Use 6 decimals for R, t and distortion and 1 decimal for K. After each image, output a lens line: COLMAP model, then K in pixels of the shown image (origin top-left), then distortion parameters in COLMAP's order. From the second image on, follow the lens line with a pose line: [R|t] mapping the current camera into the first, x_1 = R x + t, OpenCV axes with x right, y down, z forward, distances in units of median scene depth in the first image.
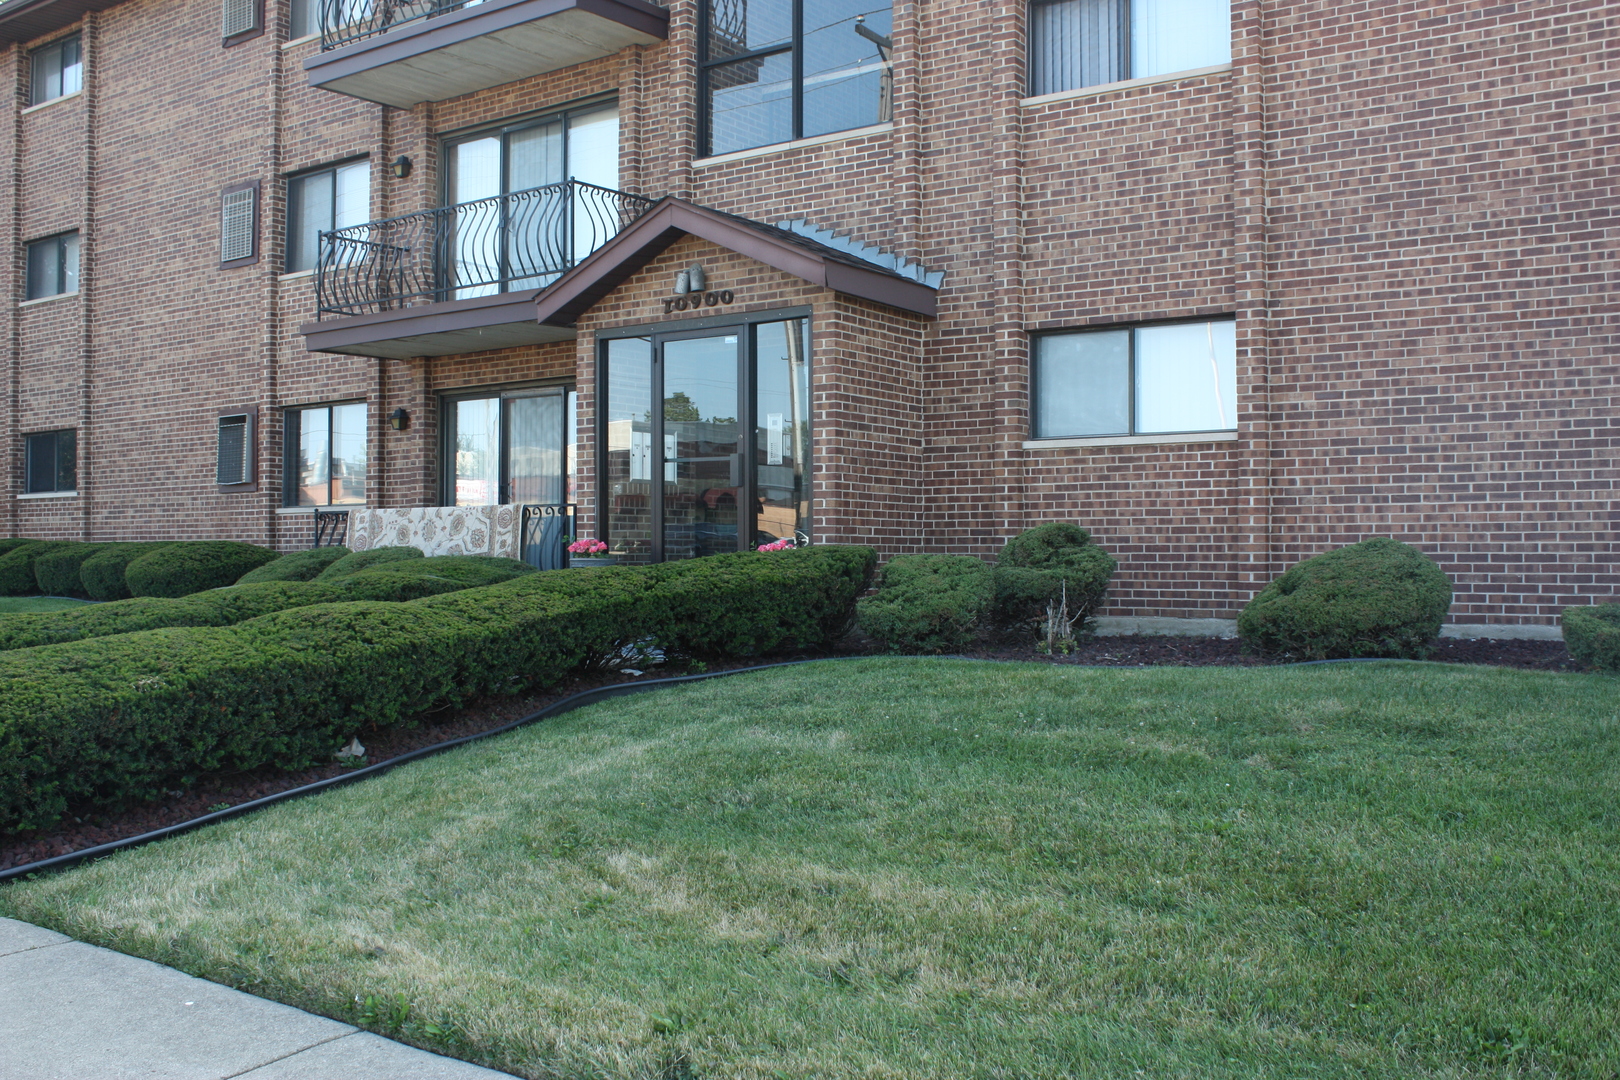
lens RADIAL K [[1494.3, 0, 810.6], [0, 1494.3, 548.4], [0, 0, 1]] dist [-0.140924, 0.138721]
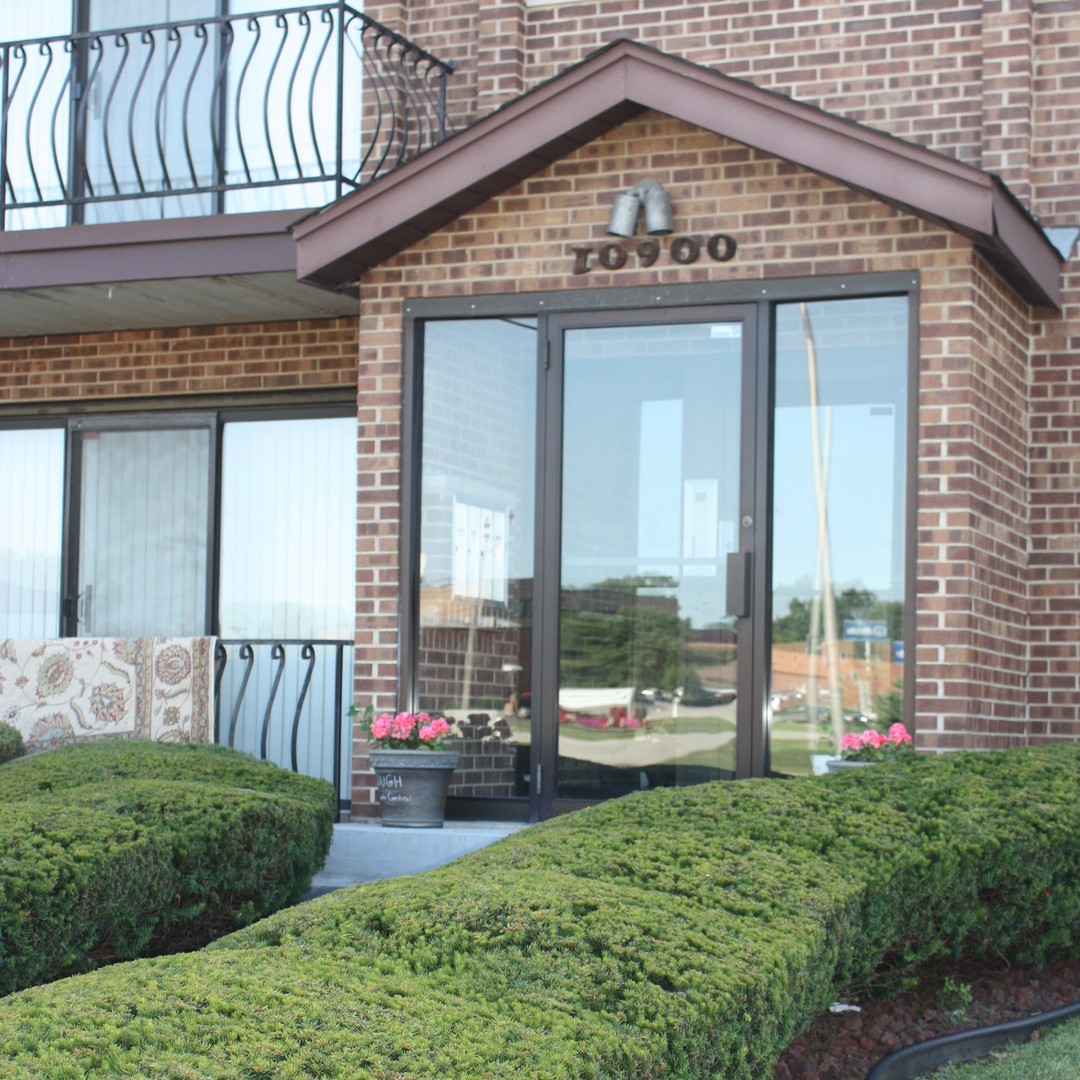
lens RADIAL K [[2298.9, 0, 540.6], [0, 2298.9, 661.7], [0, 0, 1]] dist [-0.044699, 0.153069]
pose [[0.975156, 0.023767, 0.220242, -0.278792], [-0.018916, 0.999530, -0.024109, -0.005245], [-0.220712, 0.019344, 0.975147, 0.233575]]
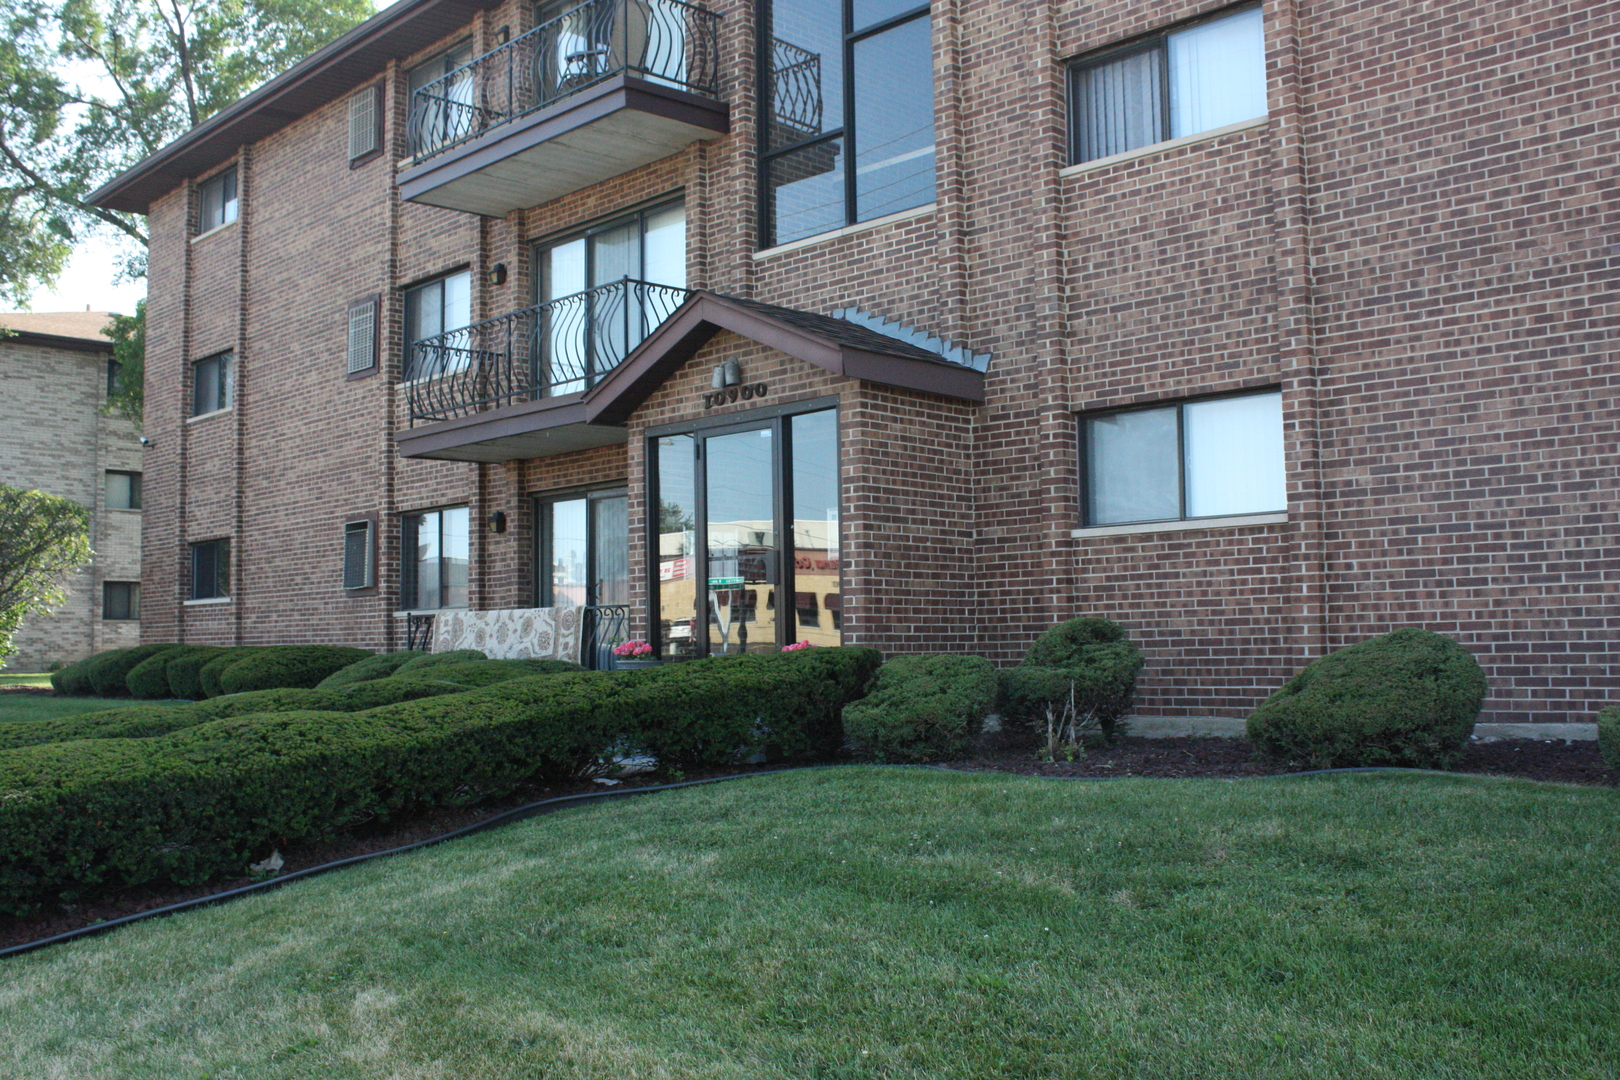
lens RADIAL K [[1494.3, 0, 810.6], [0, 1494.3, 548.4], [0, 0, 1]] dist [-0.140924, 0.138721]
pose [[0.986480, -0.024859, -0.161985, 0.126584], [0.014924, 0.997948, -0.062266, -0.004169], [0.163200, 0.059006, 0.984827, 0.049198]]
